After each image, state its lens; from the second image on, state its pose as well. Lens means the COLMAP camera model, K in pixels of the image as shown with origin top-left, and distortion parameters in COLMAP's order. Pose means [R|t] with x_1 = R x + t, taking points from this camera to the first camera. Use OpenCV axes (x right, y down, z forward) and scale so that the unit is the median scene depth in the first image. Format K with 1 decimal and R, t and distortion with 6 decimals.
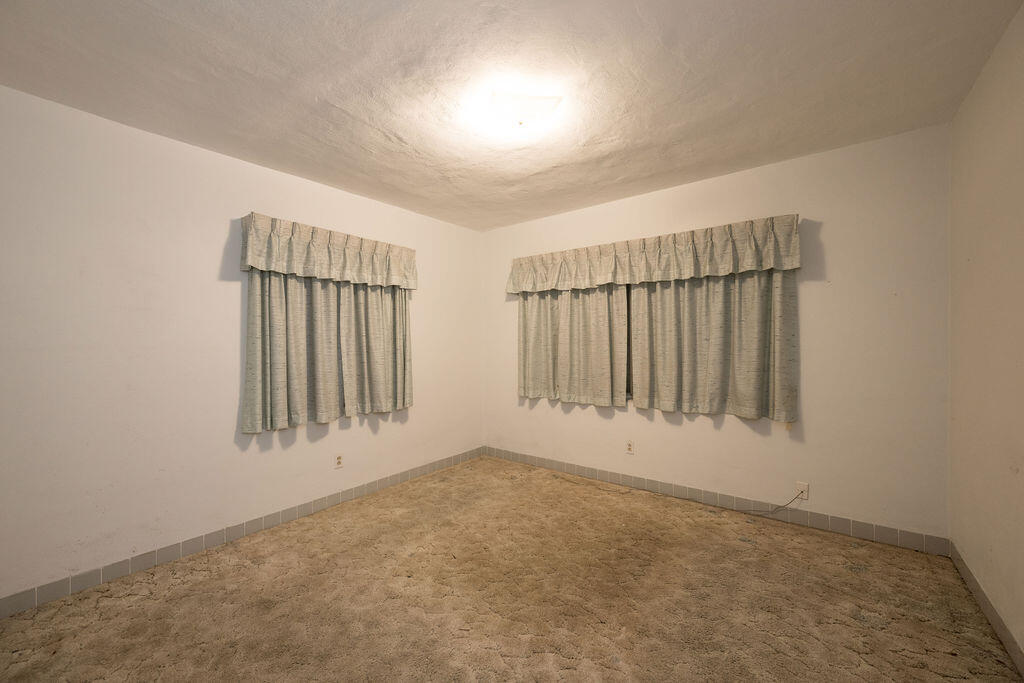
lens RADIAL K [[403.7, 0, 511.3], [0, 403.7, 349.2], [0, 0, 1]] dist [-0.002372, 0.000029]
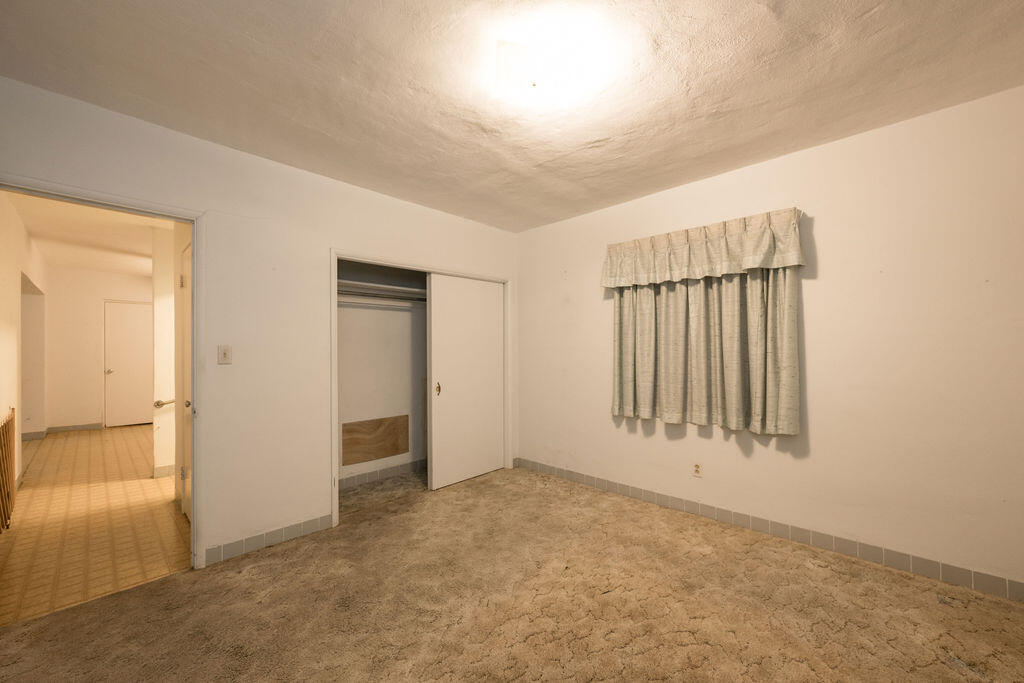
lens RADIAL K [[403.7, 0, 509.6], [0, 403.7, 338.2], [0, 0, 1]] dist [-0.002372, 0.000029]
pose [[-0.094103, 0.002901, -0.995558, 0.645485], [-0.003912, 0.999987, 0.003284, -0.039231], [0.995555, 0.004204, -0.094090, 0.740773]]
